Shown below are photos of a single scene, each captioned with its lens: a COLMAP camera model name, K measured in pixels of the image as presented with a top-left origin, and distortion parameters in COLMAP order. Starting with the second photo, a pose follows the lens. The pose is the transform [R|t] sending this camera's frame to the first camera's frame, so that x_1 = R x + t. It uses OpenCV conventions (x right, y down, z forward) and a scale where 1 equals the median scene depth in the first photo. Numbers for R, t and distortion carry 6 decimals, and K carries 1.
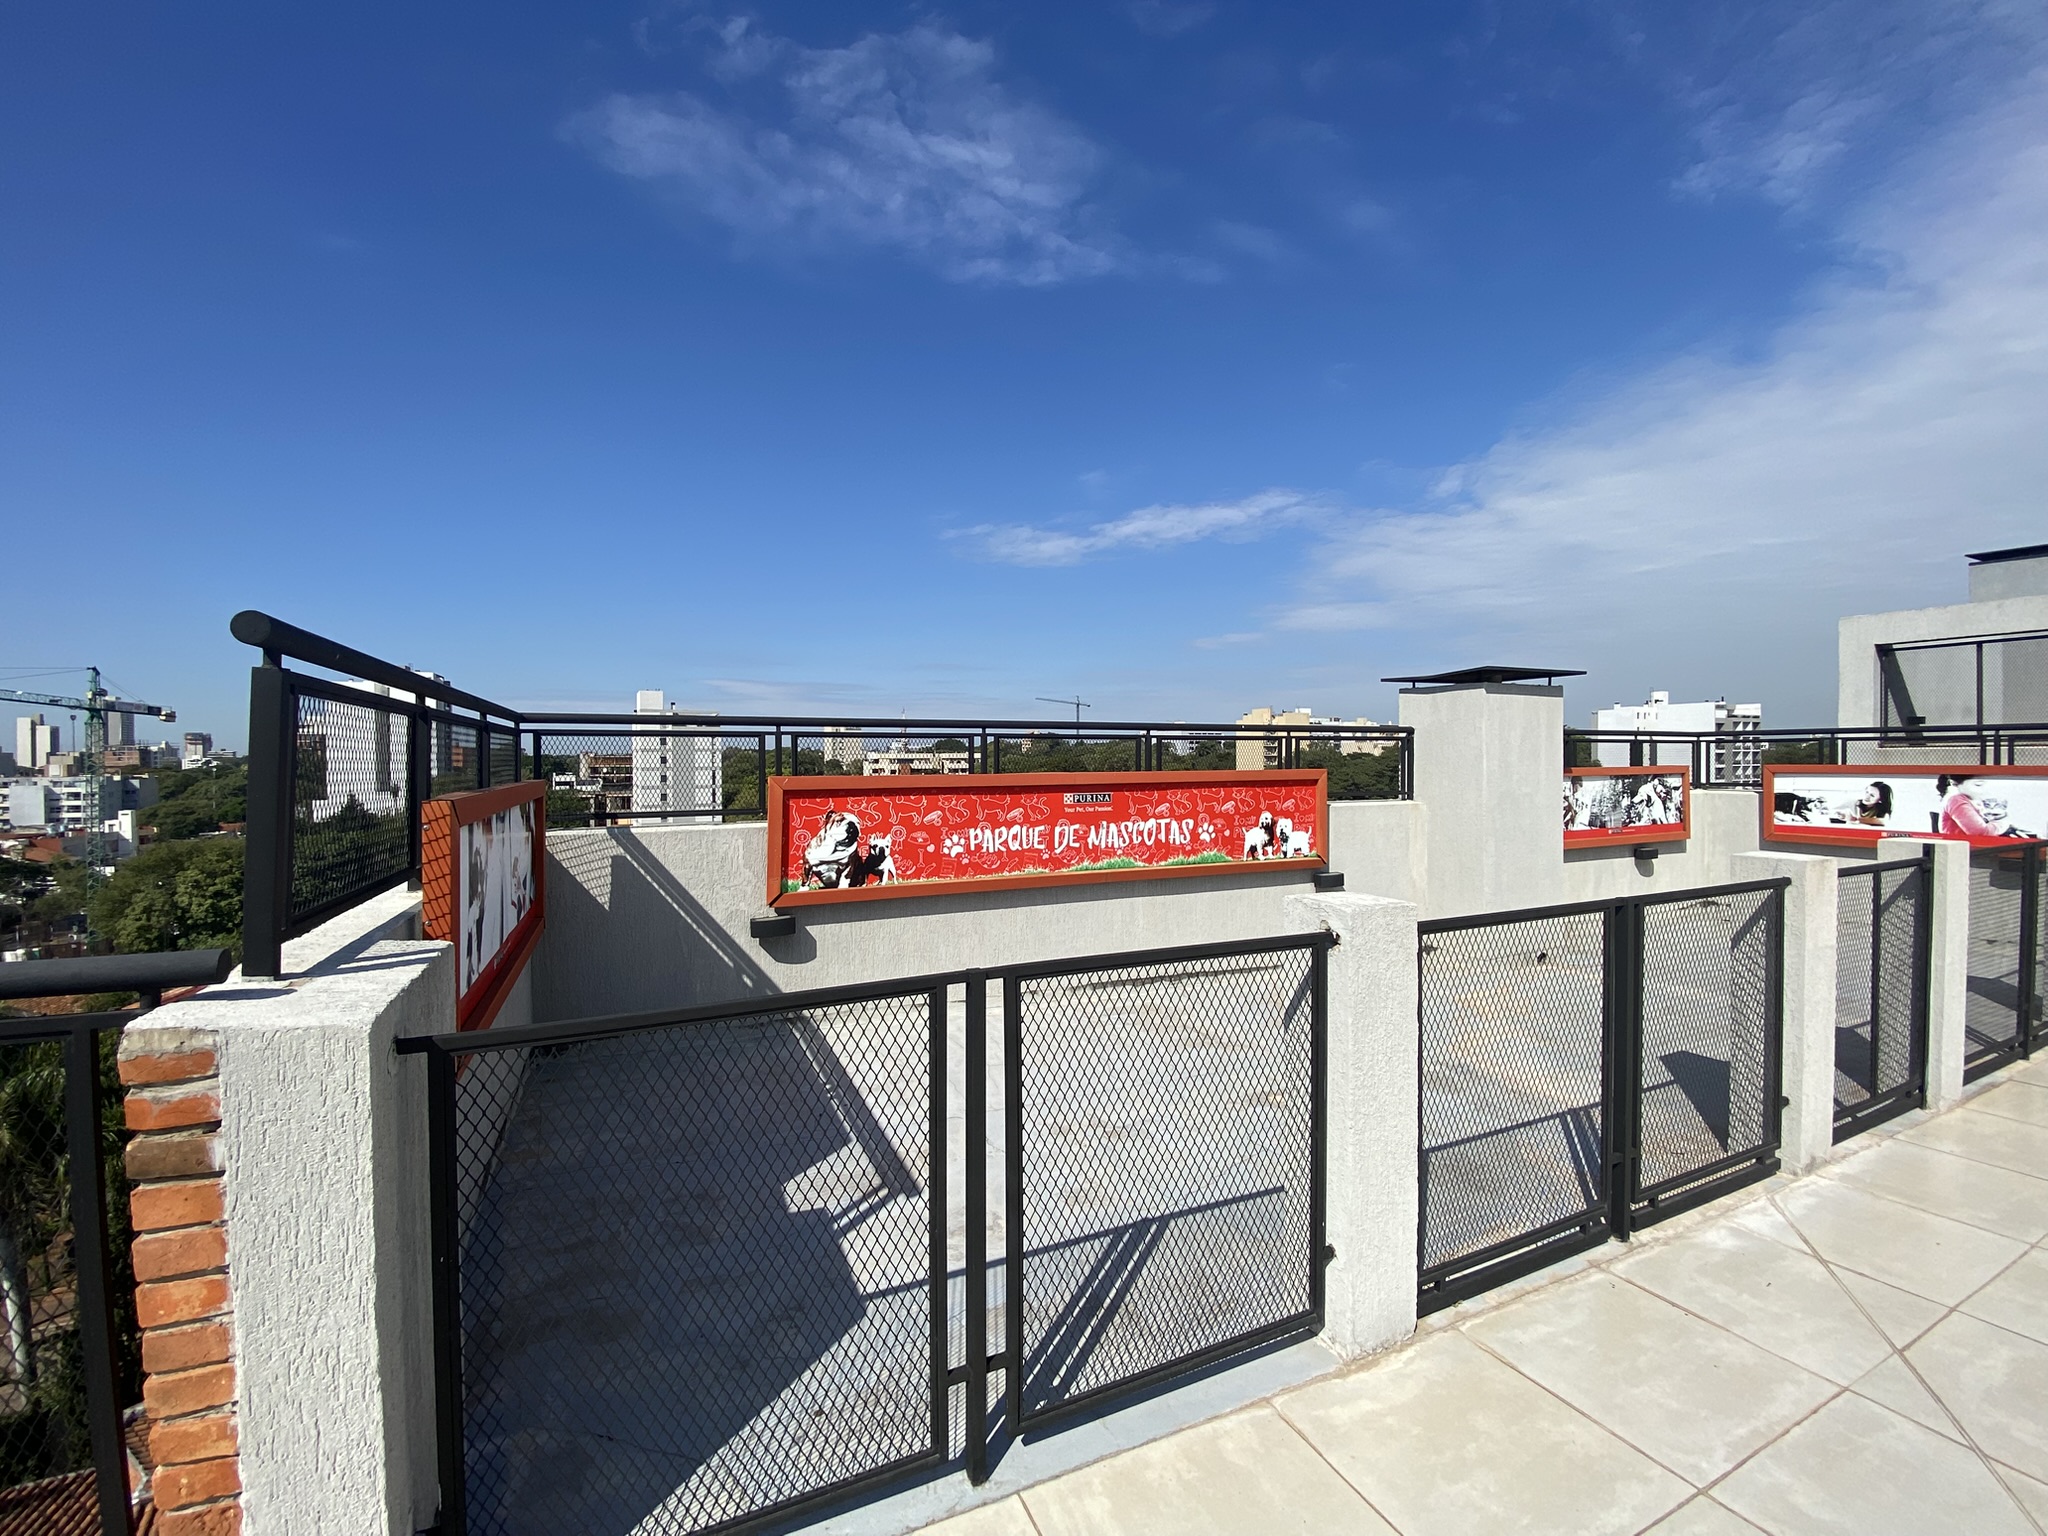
lens RADIAL K [[835.2, 0, 1019.2], [0, 835.2, 769.3], [0, 0, 1]] dist [0.003937, -0.000142]
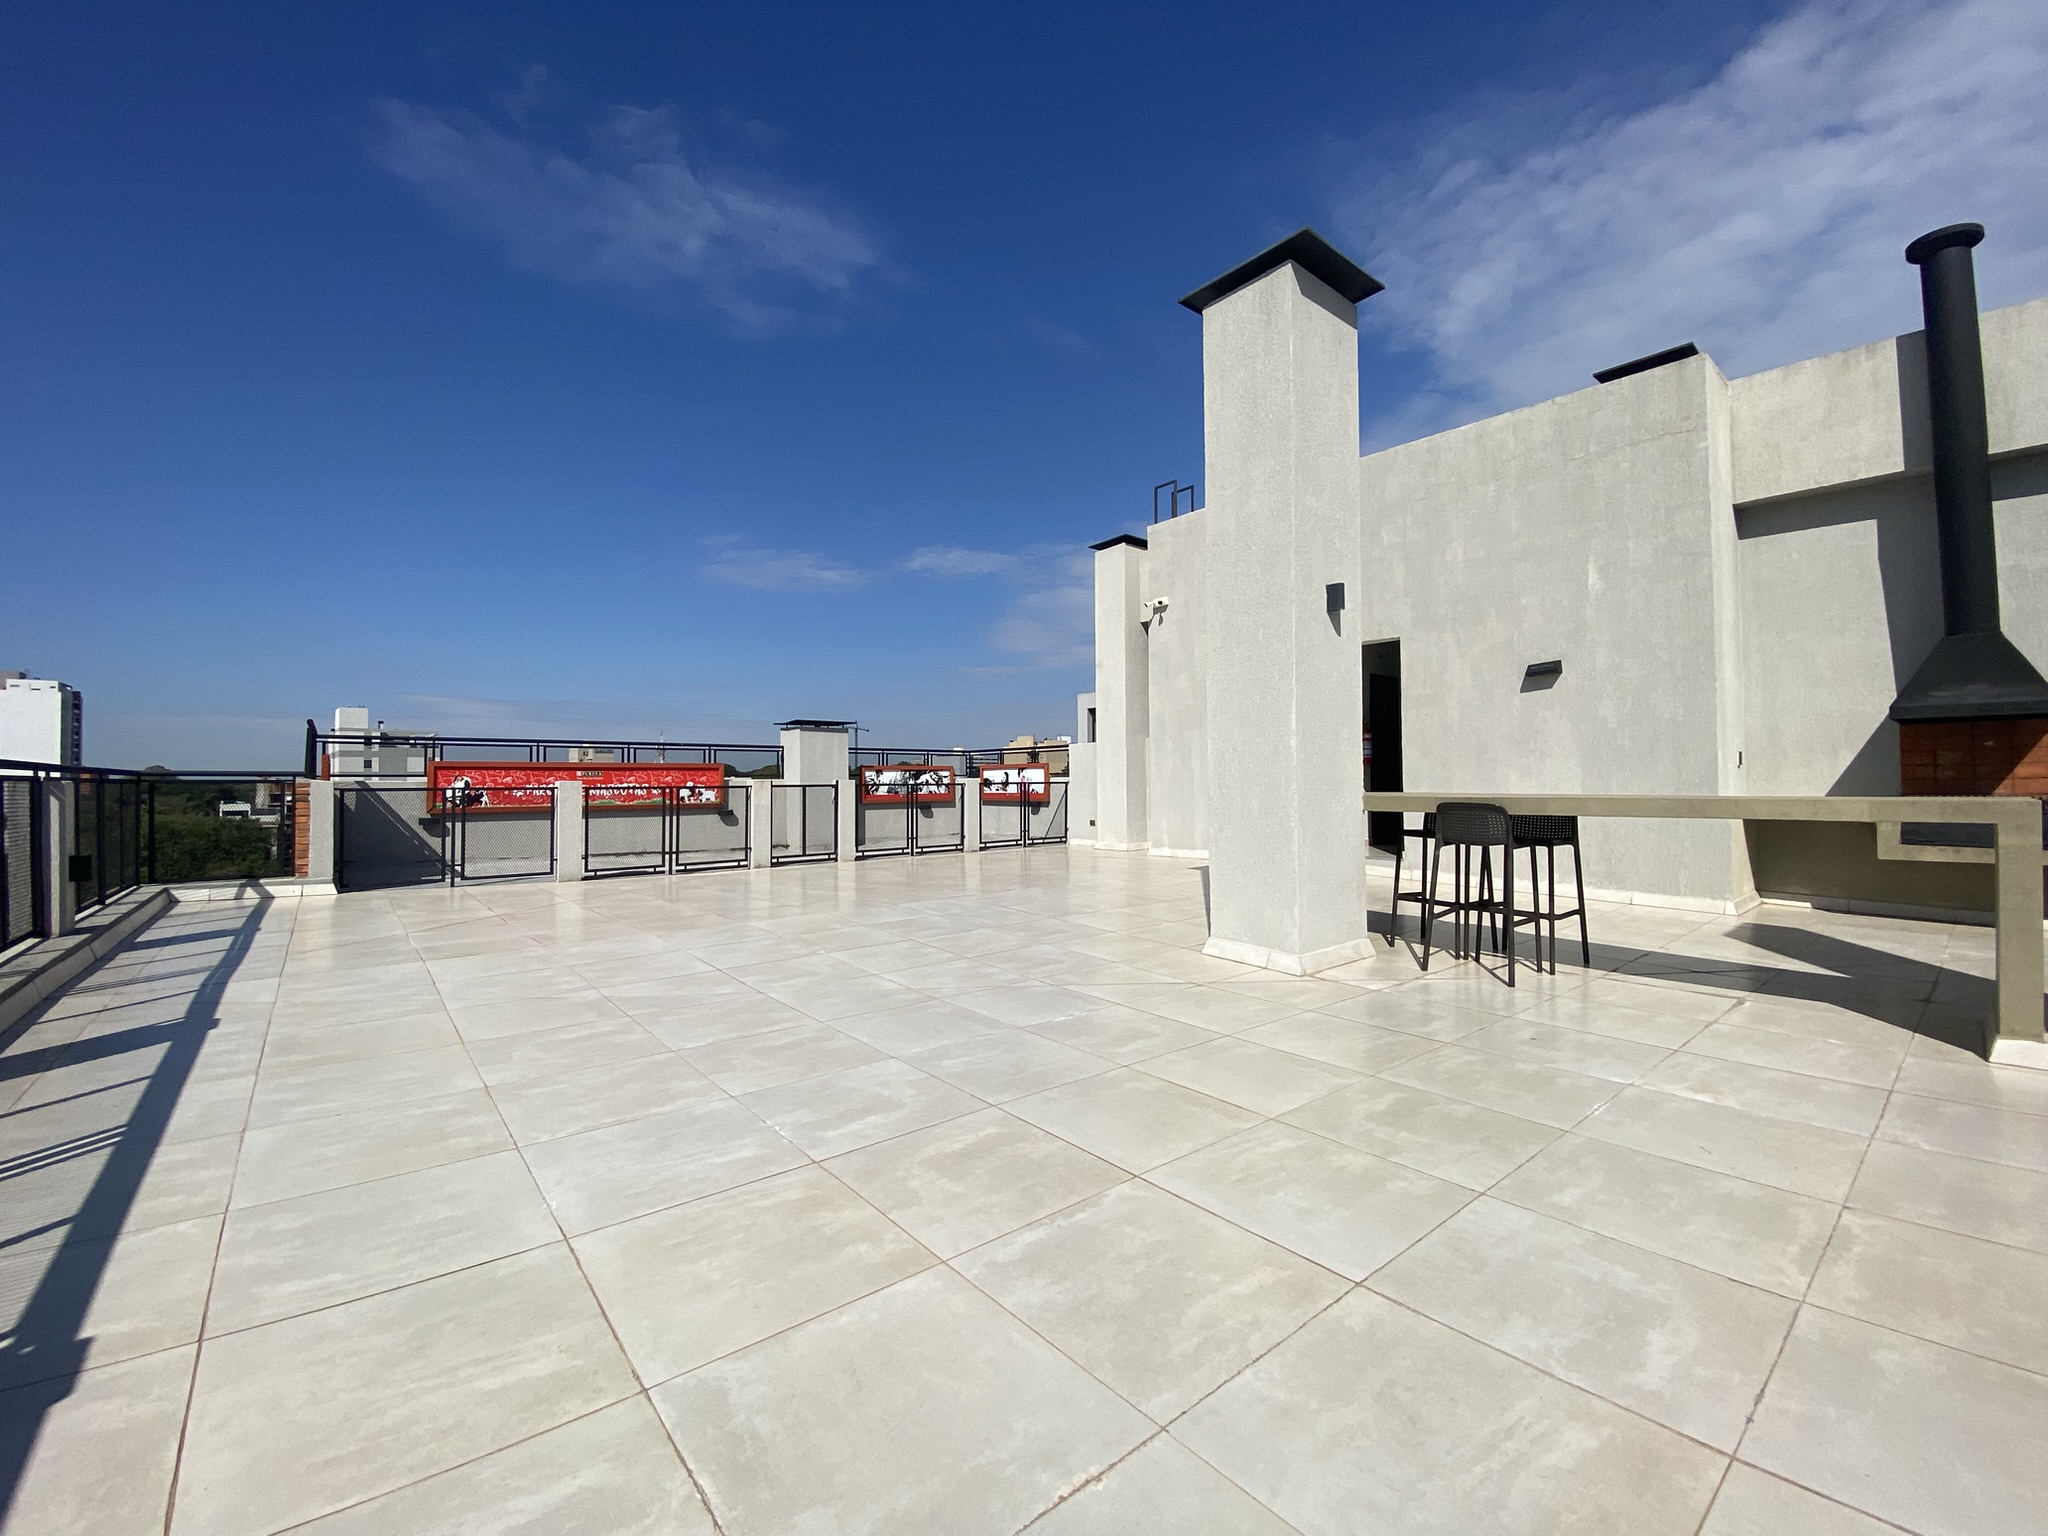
lens RADIAL K [[835.2, 0, 1032.0], [0, 835.2, 770.4], [0, 0, 1]] dist [0.003937, -0.000142]
pose [[0.963547, -0.000728, 0.267537, 0.497980], [0.008853, 0.999535, -0.029167, 0.079729], [-0.267391, 0.030473, 0.963106, -1.223661]]
